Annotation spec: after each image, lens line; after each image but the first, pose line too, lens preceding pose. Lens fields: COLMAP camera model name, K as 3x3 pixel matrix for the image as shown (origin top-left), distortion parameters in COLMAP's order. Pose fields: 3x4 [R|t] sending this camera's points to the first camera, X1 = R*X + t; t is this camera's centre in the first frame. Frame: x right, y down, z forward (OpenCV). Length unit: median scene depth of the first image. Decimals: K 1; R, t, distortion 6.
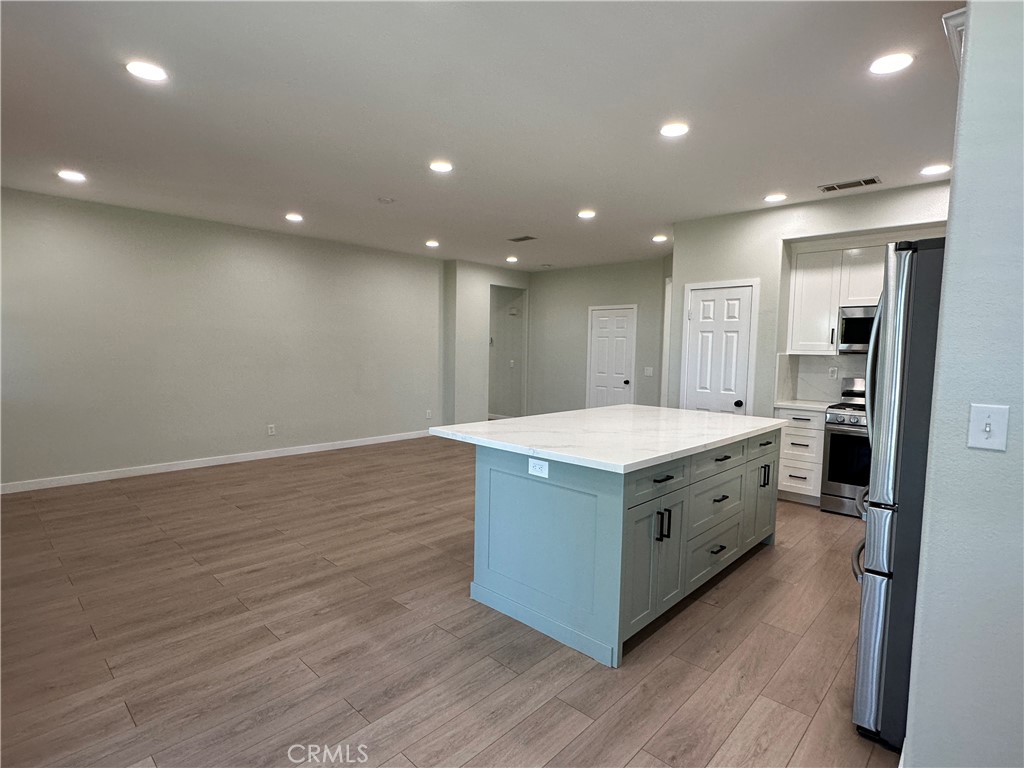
lens RADIAL K [[531.3, 0, 511.8], [0, 531.3, 382.4], [0, 0, 1]] dist [-0.000142, 0.000535]
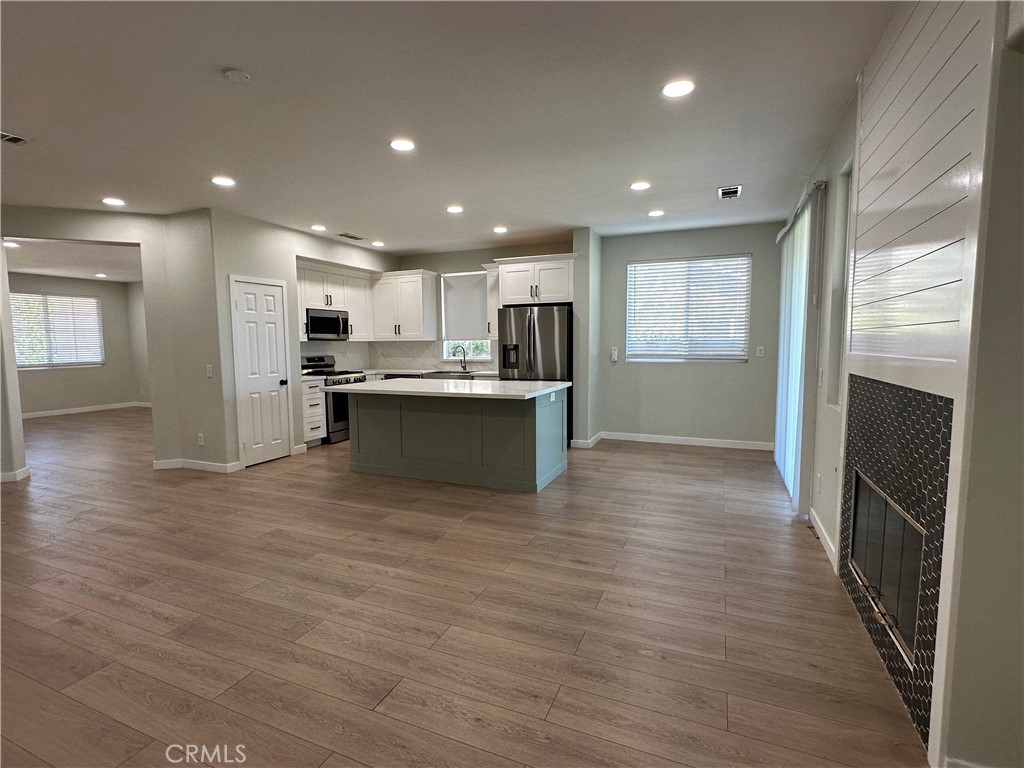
lens RADIAL K [[479.2, 0, 512.0], [0, 479.2, 388.5], [0, 0, 1]] dist [0.016012, -0.000007]
pose [[-0.345820, -0.105066, 0.932400, -0.877968], [0.061683, 0.989016, 0.134324, -0.069953], [-0.936271, 0.103965, -0.335541, 0.976557]]
